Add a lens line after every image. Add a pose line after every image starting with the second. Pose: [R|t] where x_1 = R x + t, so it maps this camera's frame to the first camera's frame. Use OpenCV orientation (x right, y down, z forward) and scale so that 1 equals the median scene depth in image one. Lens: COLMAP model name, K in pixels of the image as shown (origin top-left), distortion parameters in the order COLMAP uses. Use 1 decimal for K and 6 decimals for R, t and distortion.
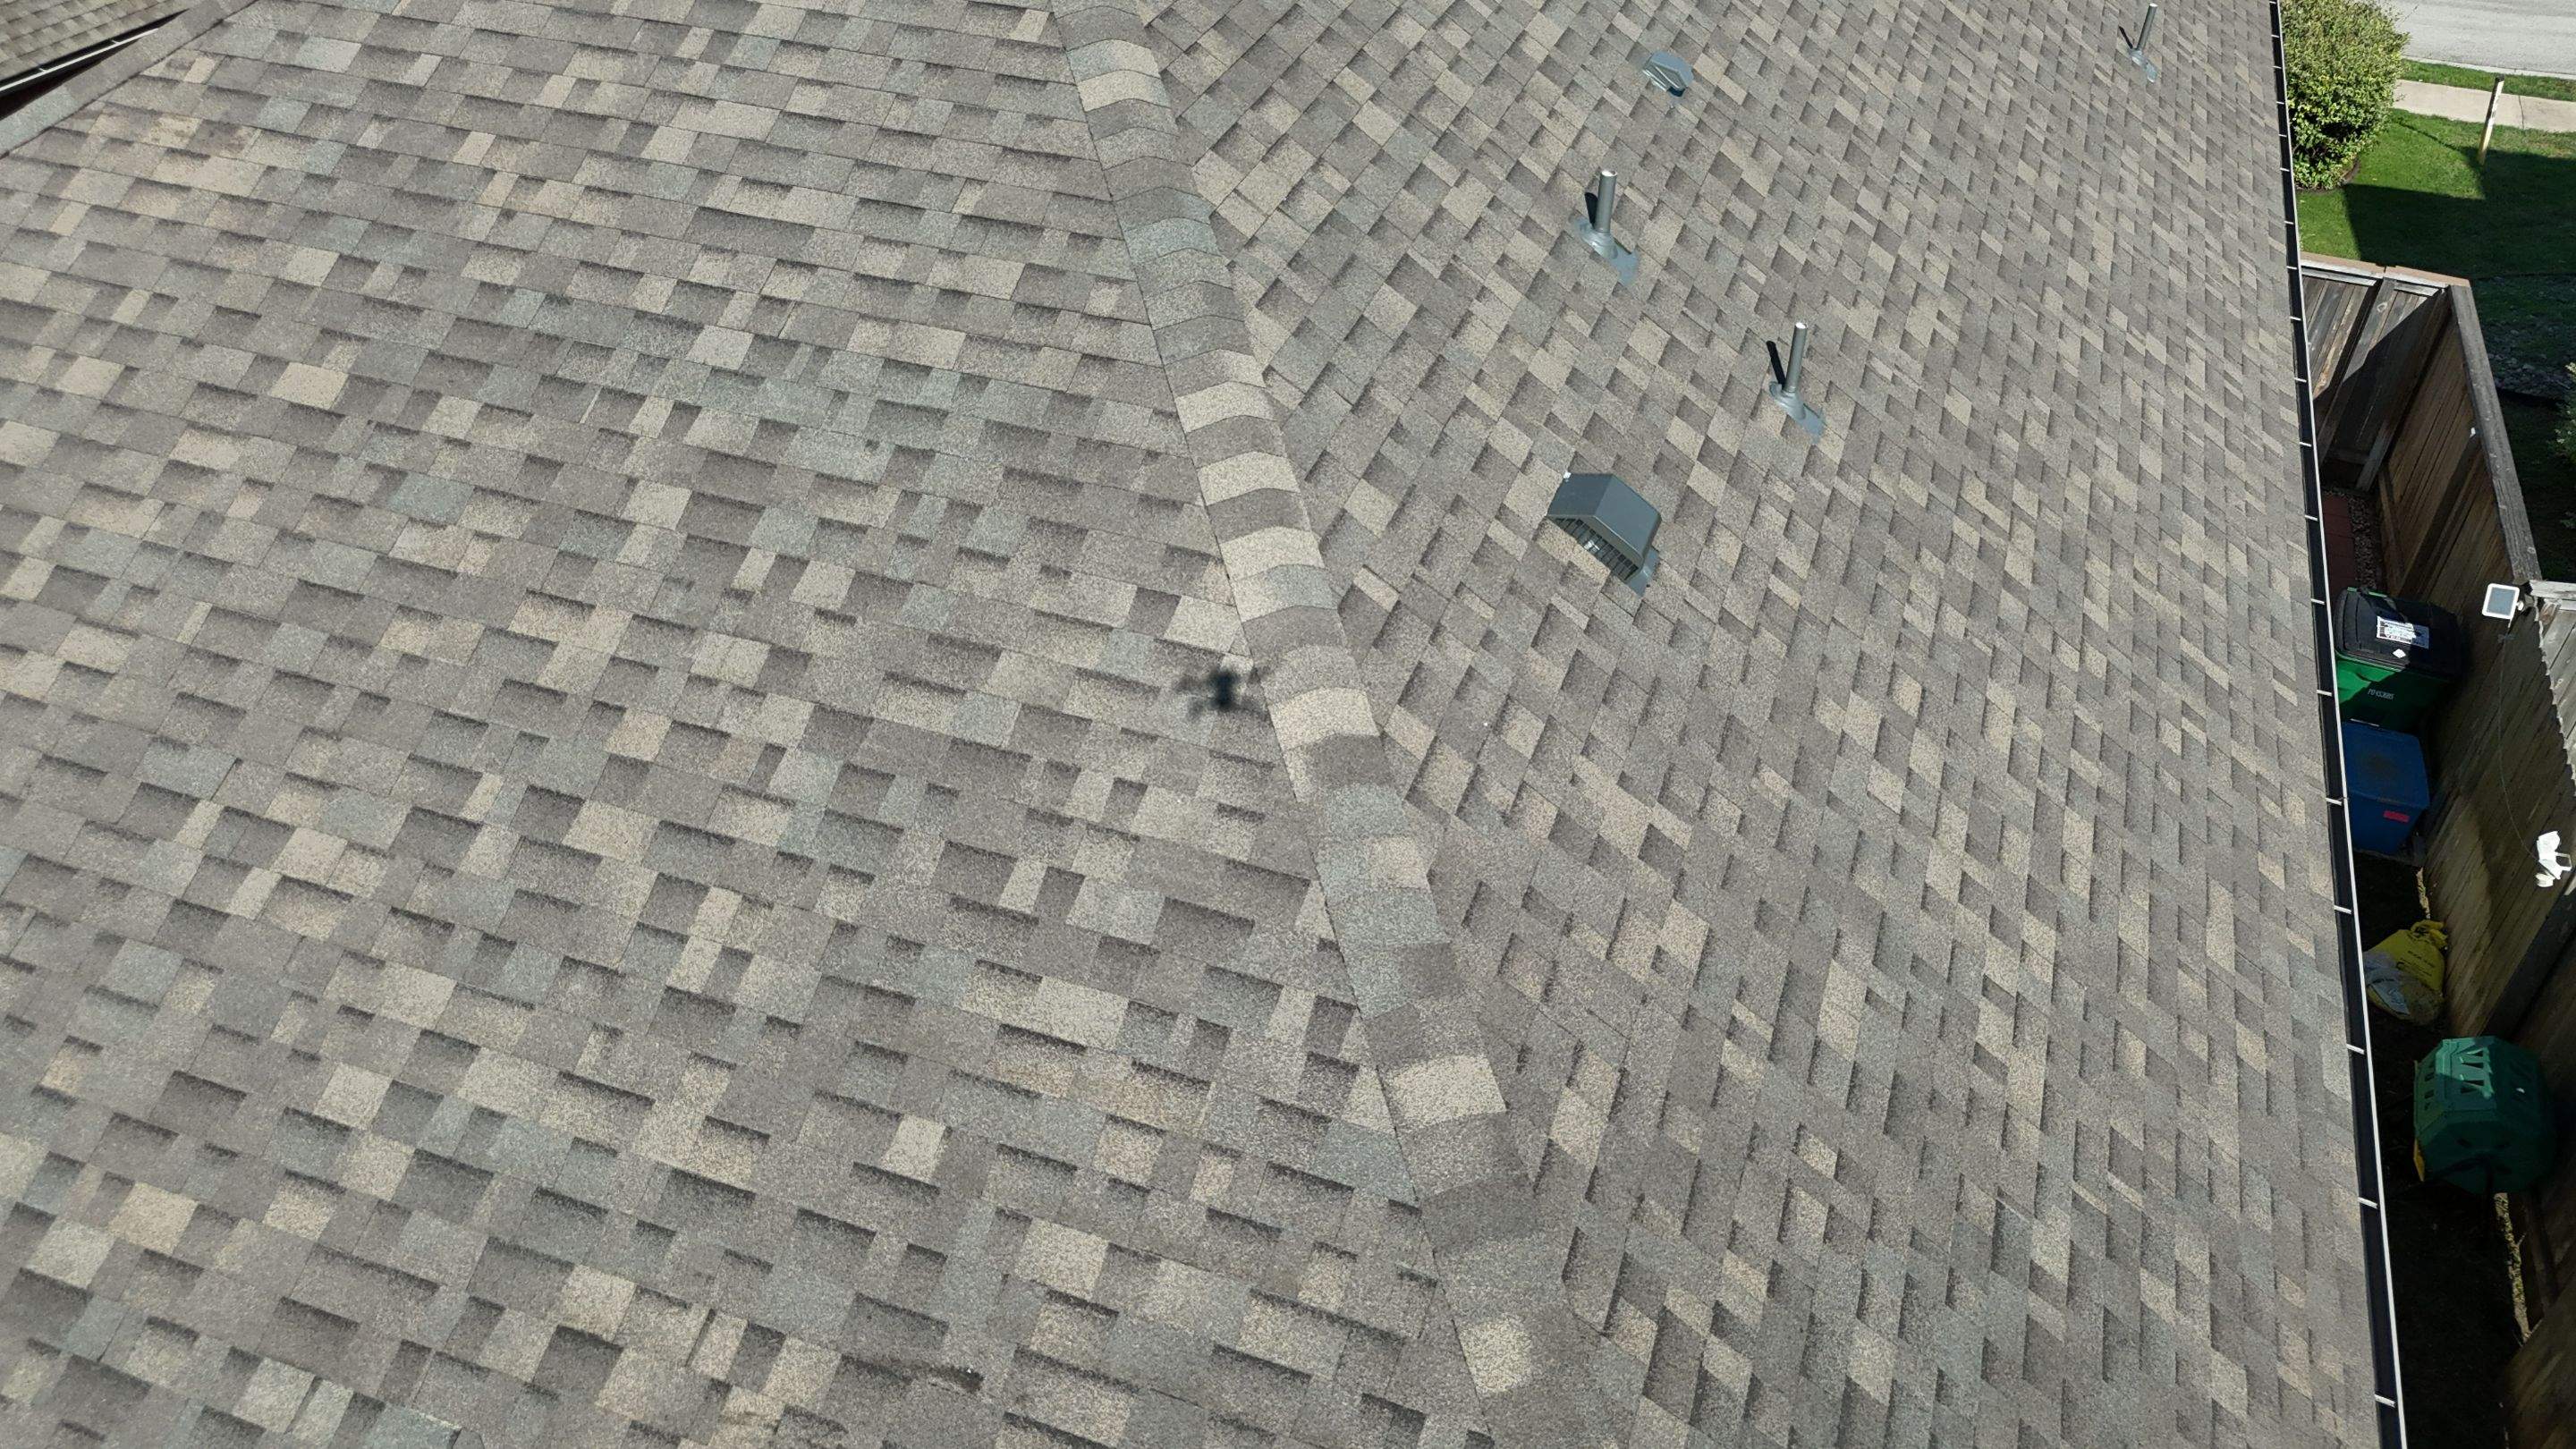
lens RADIAL K [[1908.7, 0, 1288.0], [0, 1908.7, 724.5], [0, 0, 1]] dist [0.061834, -0.049764]
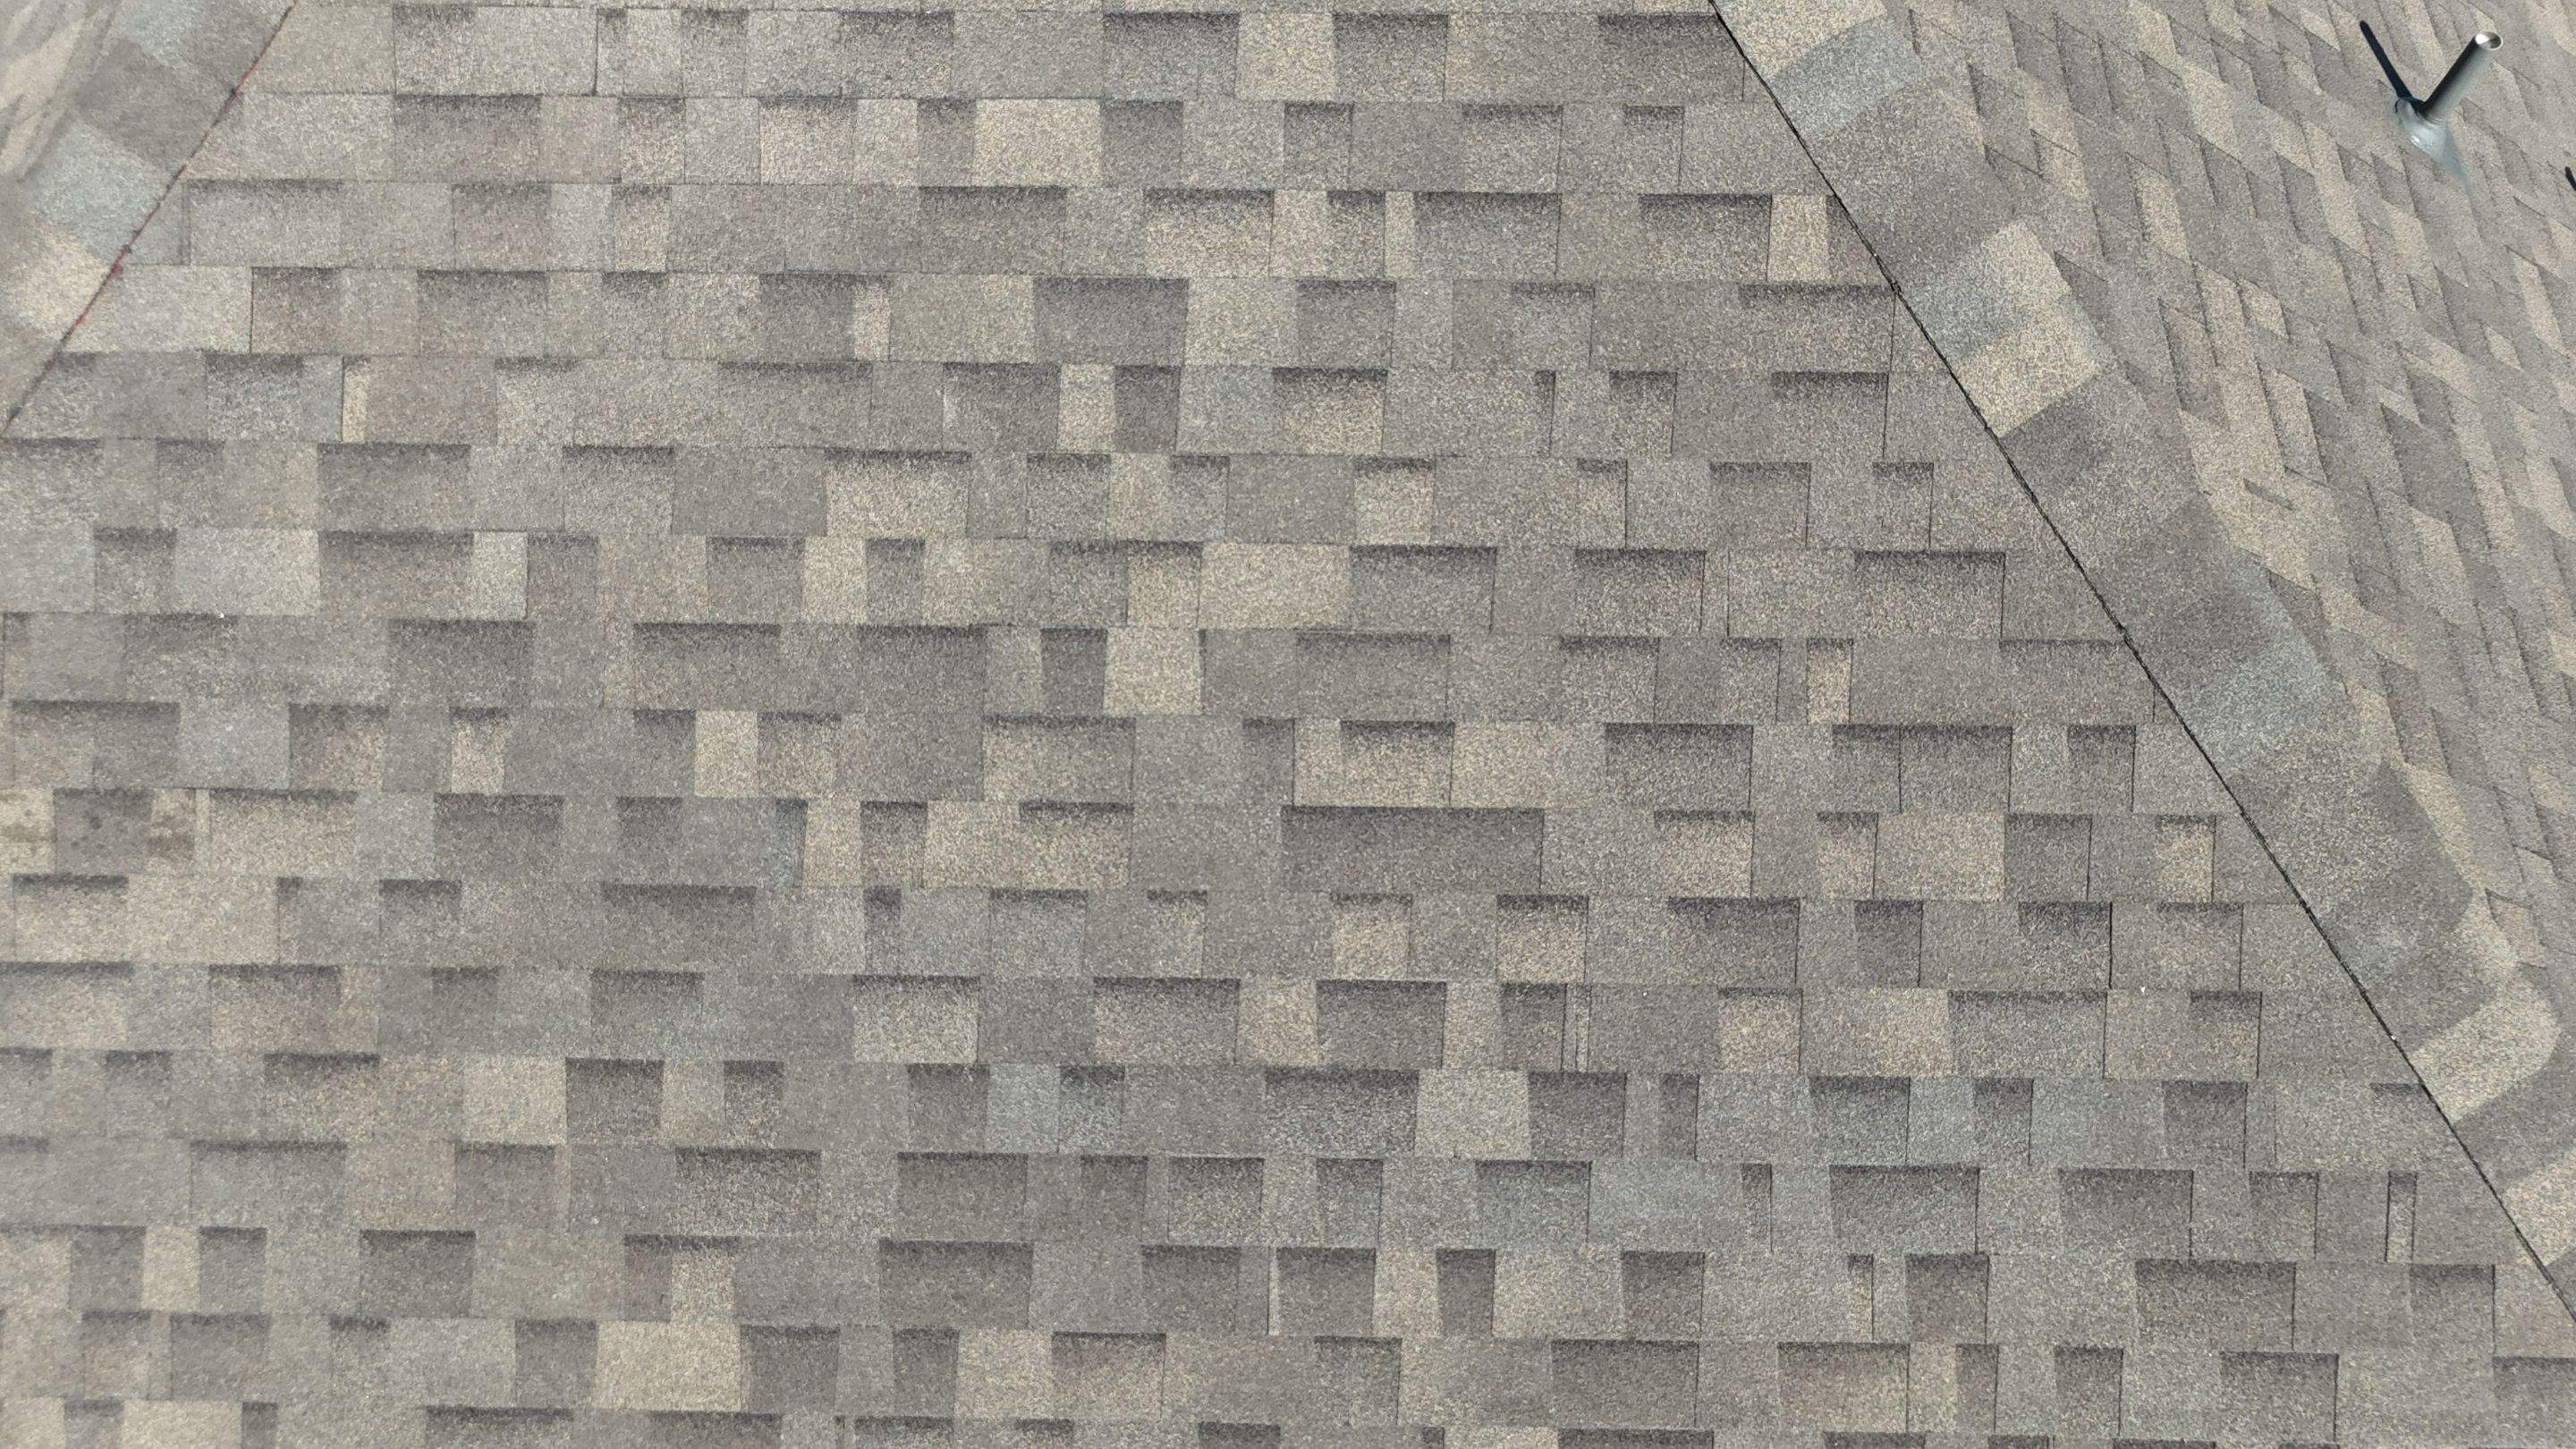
lens RADIAL K [[1890.7, 0, 1288.0], [0, 1890.7, 724.5], [0, 0, 1]] dist [0.078542, -0.074940]
pose [[0.946112, -0.295142, 0.133282, -0.360797], [0.213905, 0.878555, 0.427067, -0.494768], [-0.243141, -0.375544, 0.894343, 0.559322]]
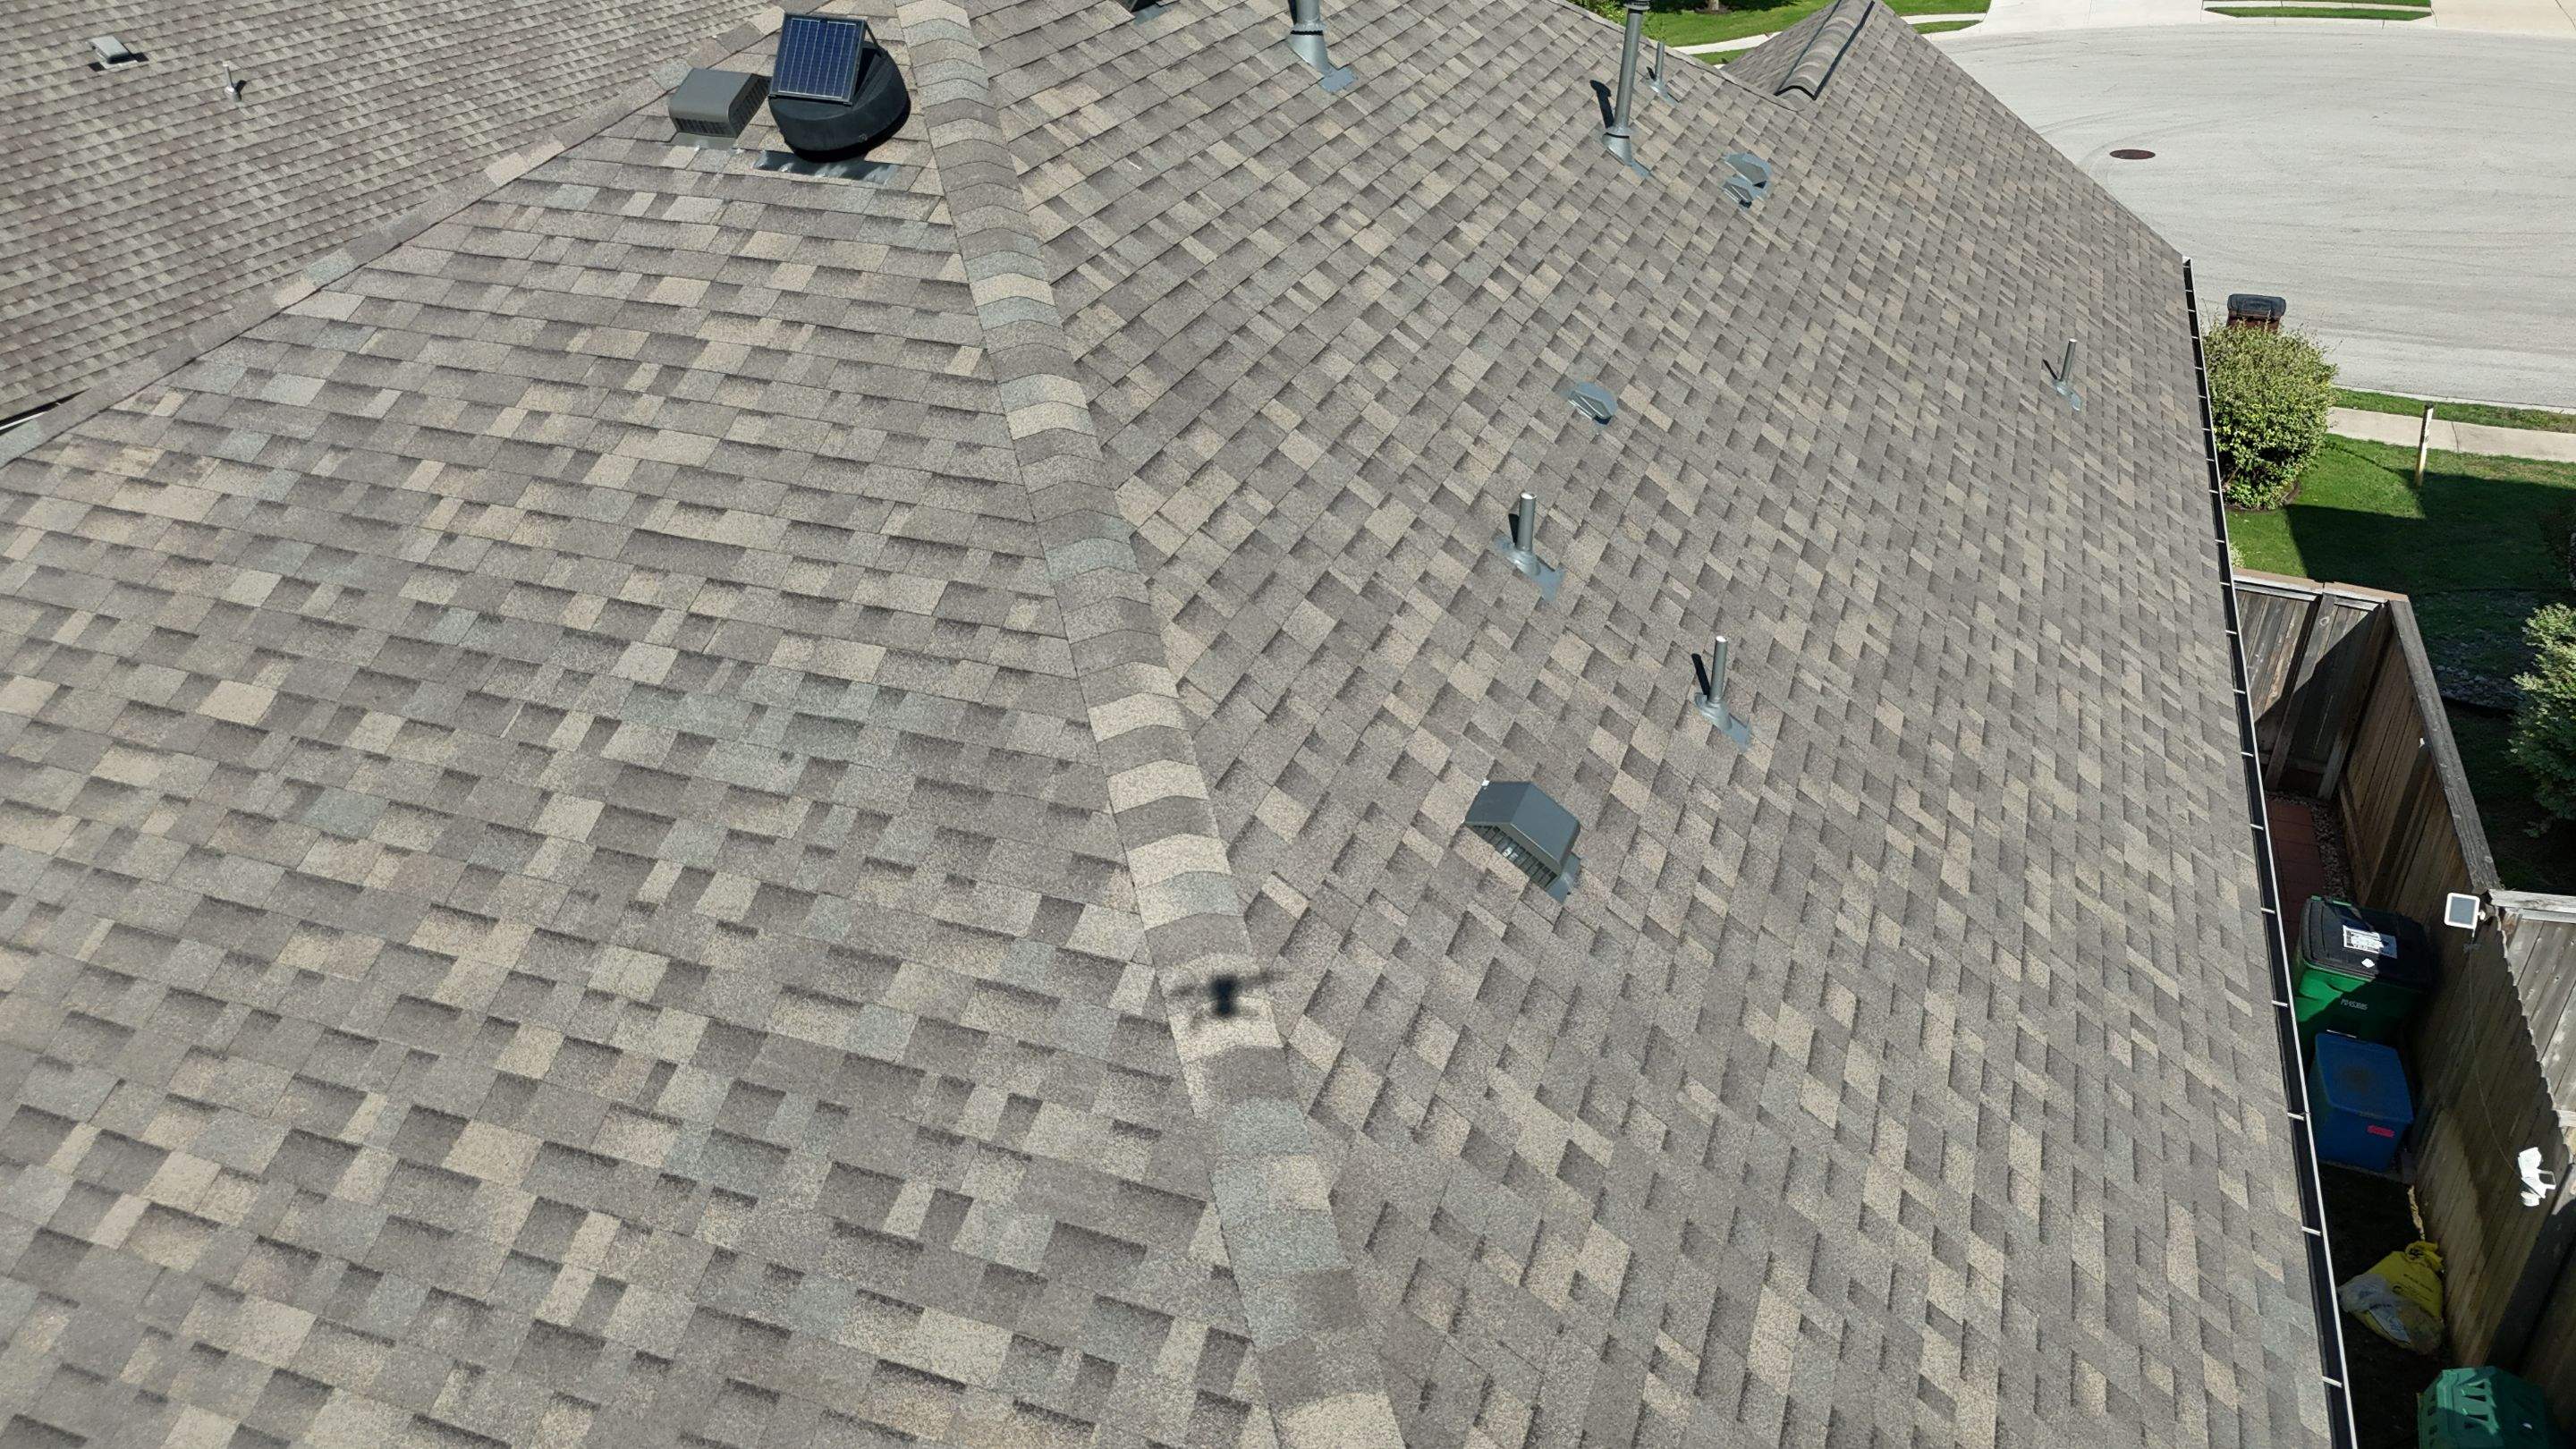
lens RADIAL K [[1908.7, 0, 1288.0], [0, 1908.7, 724.5], [0, 0, 1]] dist [0.061834, -0.049764]
pose [[0.999997, -0.002478, -0.000427, 0.042460], [0.002379, 0.987318, -0.158735, -0.002143], [0.000815, 0.158733, 0.987321, 0.003669]]
